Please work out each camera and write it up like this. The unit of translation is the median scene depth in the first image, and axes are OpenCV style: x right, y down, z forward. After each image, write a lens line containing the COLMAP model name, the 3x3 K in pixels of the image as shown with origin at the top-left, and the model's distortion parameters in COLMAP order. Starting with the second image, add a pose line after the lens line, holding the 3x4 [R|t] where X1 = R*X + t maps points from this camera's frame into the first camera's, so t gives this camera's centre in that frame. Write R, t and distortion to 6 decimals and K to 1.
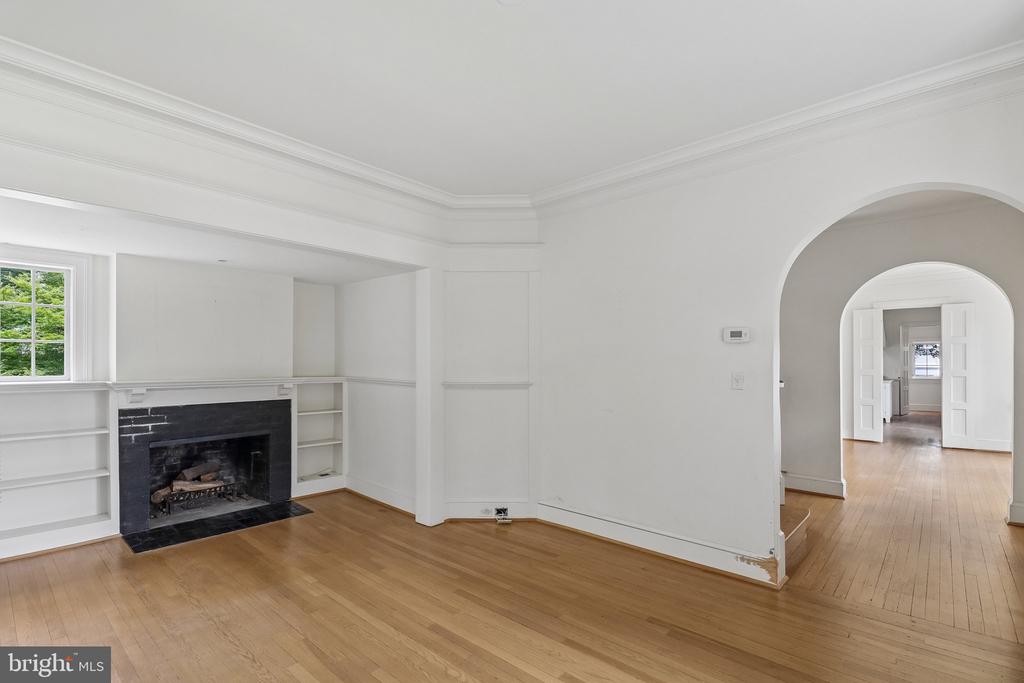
lens RADIAL K [[477.3, 0, 509.0], [0, 477.3, 359.7], [0, 0, 1]] dist [-0.005139, -0.001242]
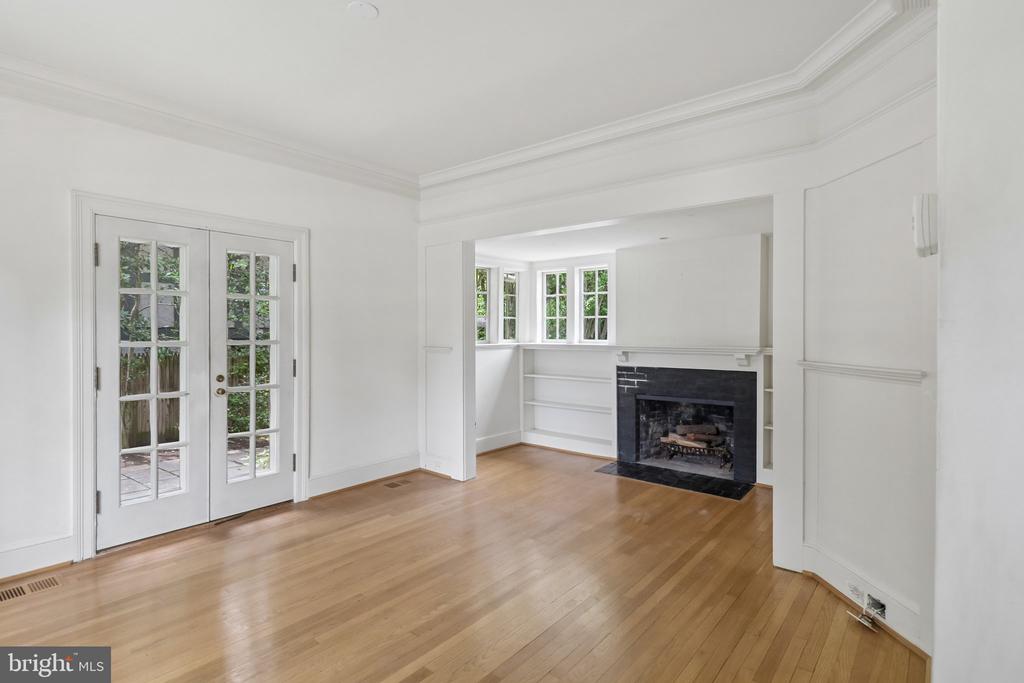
lens RADIAL K [[521.8, 0, 507.6], [0, 521.8, 337.9], [0, 0, 1]] dist [0.005507, 0.000676]
pose [[0.035042, 0.013711, -0.999292, 0.514320], [0.008399, 0.999867, 0.014013, 0.001872], [0.999351, -0.008884, 0.034922, 0.513788]]
